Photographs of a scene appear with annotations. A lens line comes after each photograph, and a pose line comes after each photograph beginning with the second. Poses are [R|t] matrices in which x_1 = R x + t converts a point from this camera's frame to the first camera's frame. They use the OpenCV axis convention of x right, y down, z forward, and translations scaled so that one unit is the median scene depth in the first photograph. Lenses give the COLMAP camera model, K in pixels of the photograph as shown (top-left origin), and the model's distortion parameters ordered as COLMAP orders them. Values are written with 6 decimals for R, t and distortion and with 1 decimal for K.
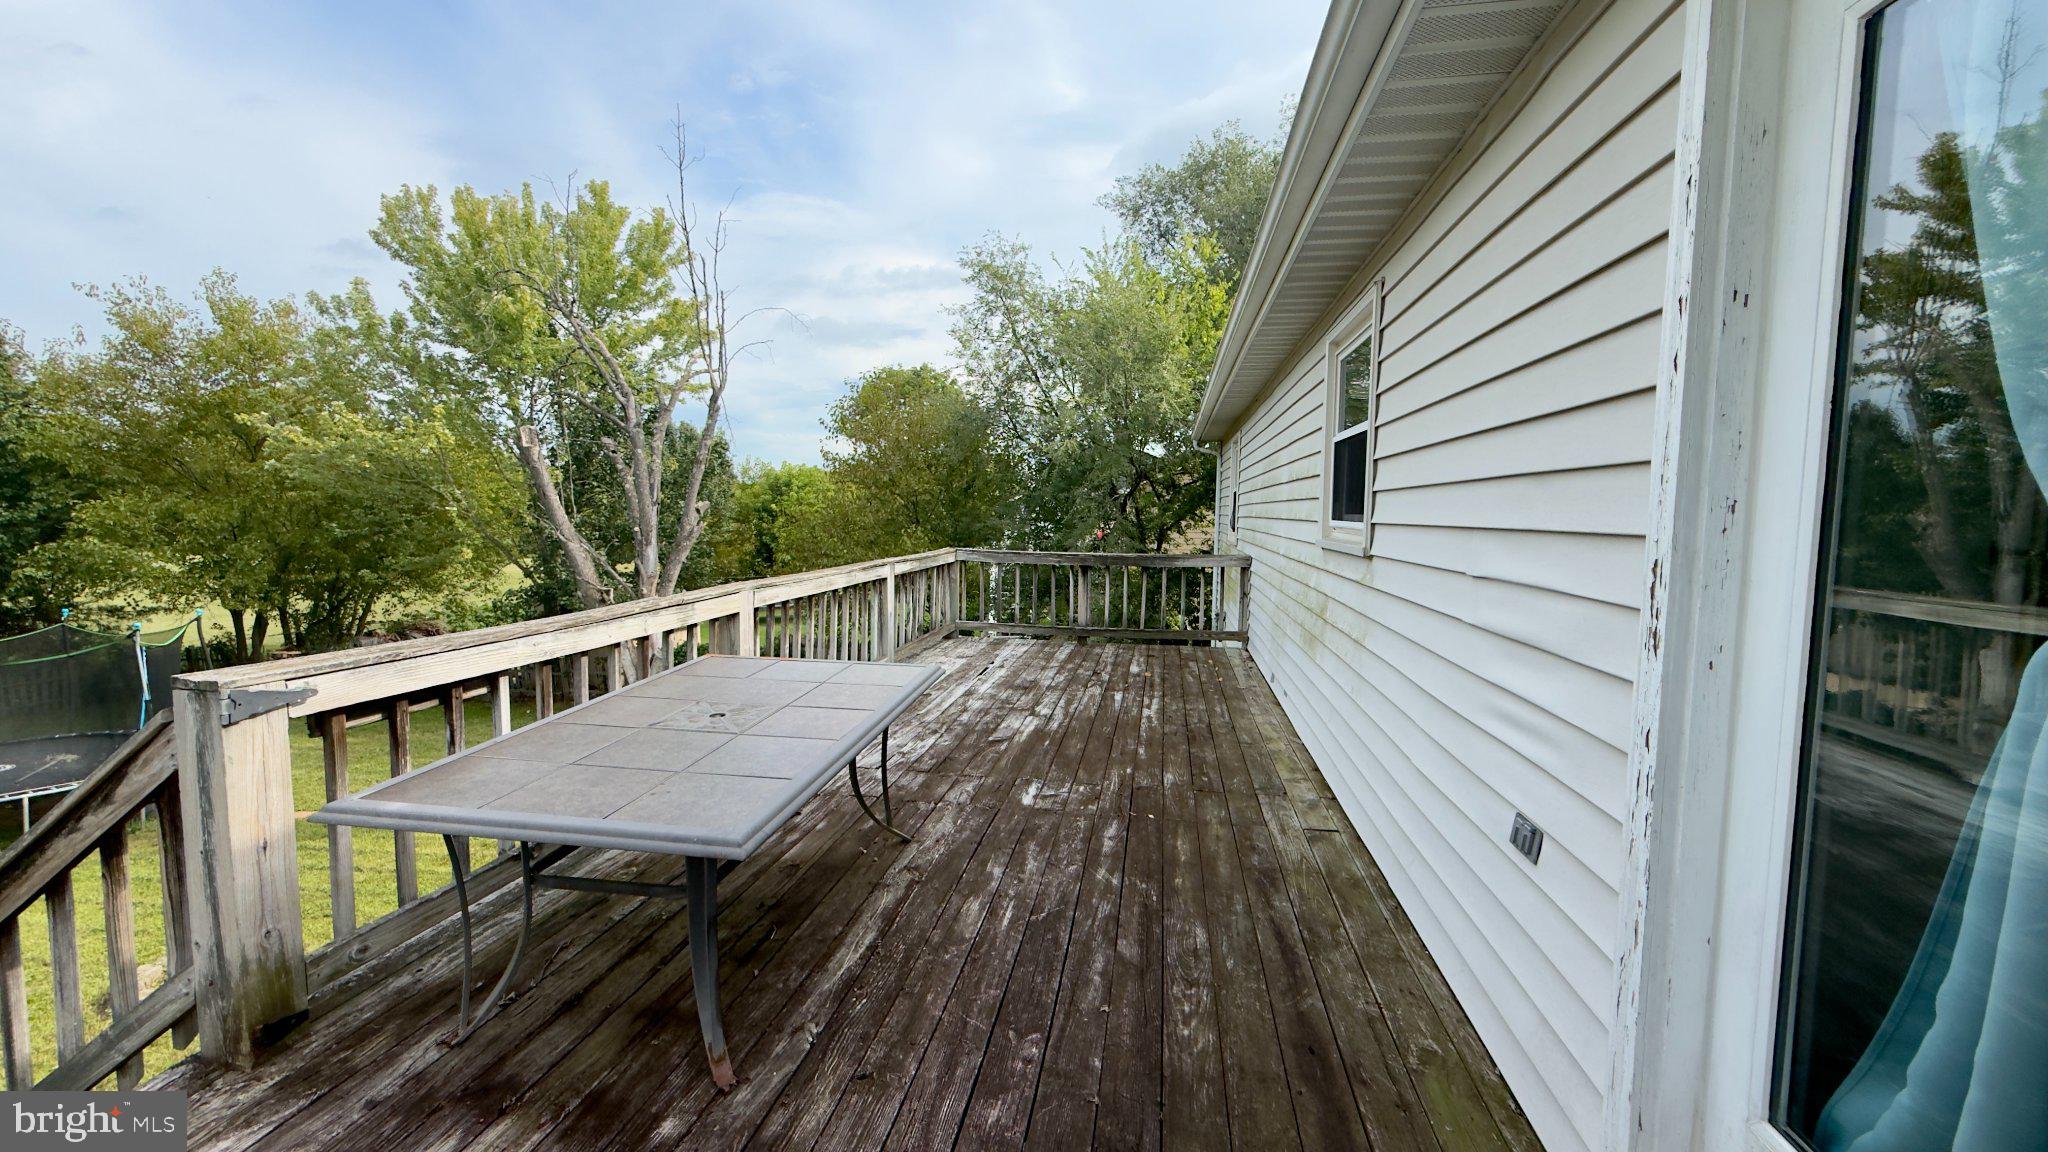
lens RADIAL K [[828.5, 0, 1024.0], [0, 828.5, 576.0], [0, 0, 1]] dist [0.000765, -0.000034]
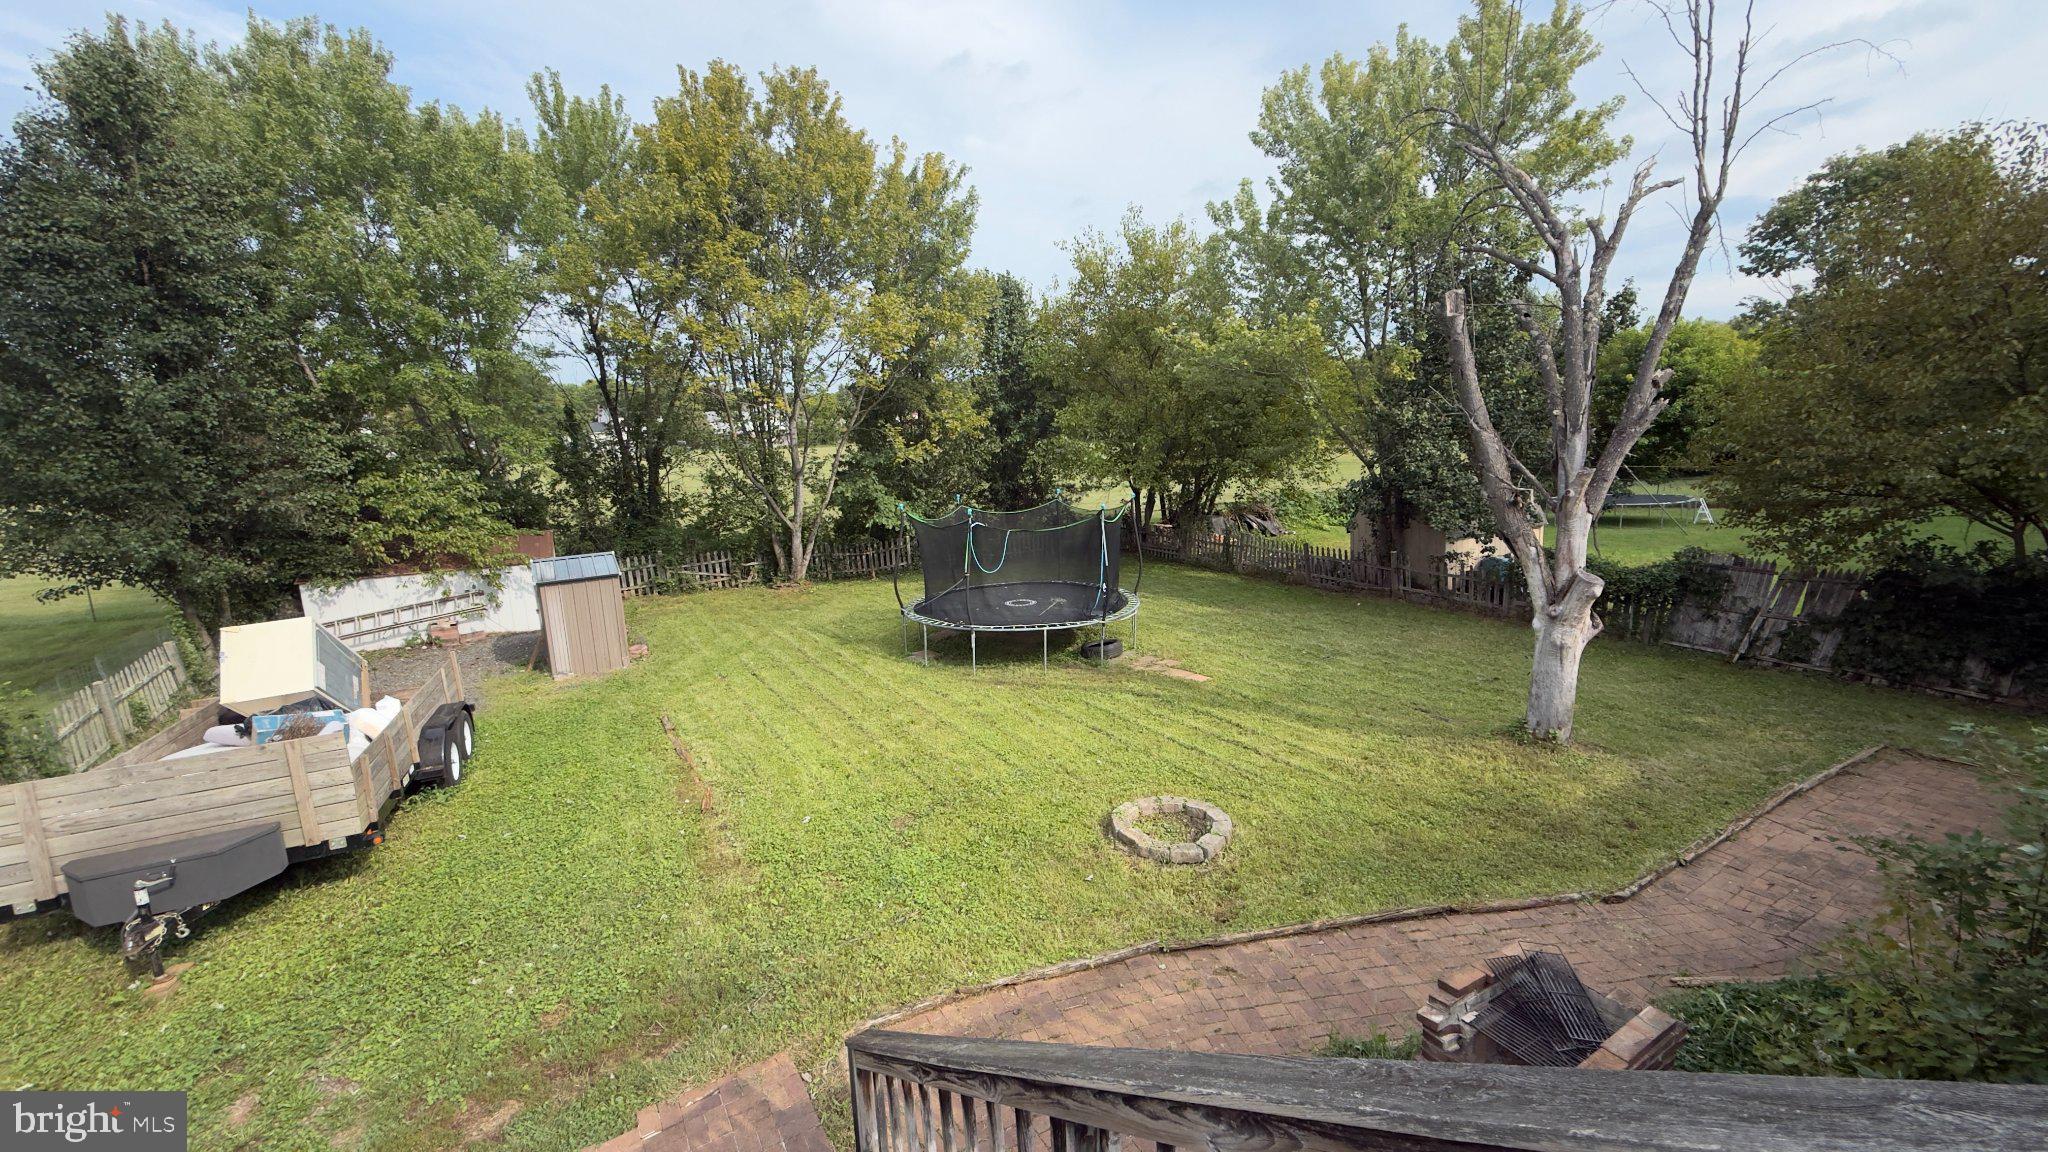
lens RADIAL K [[828.5, 0, 1024.0], [0, 828.5, 576.0], [0, 0, 1]] dist [0.000765, -0.000034]
pose [[0.647684, 0.111090, -0.753767, -0.113765], [-0.006252, 0.990055, 0.140542, -0.006174], [0.761883, -0.086314, 0.641938, 0.058461]]
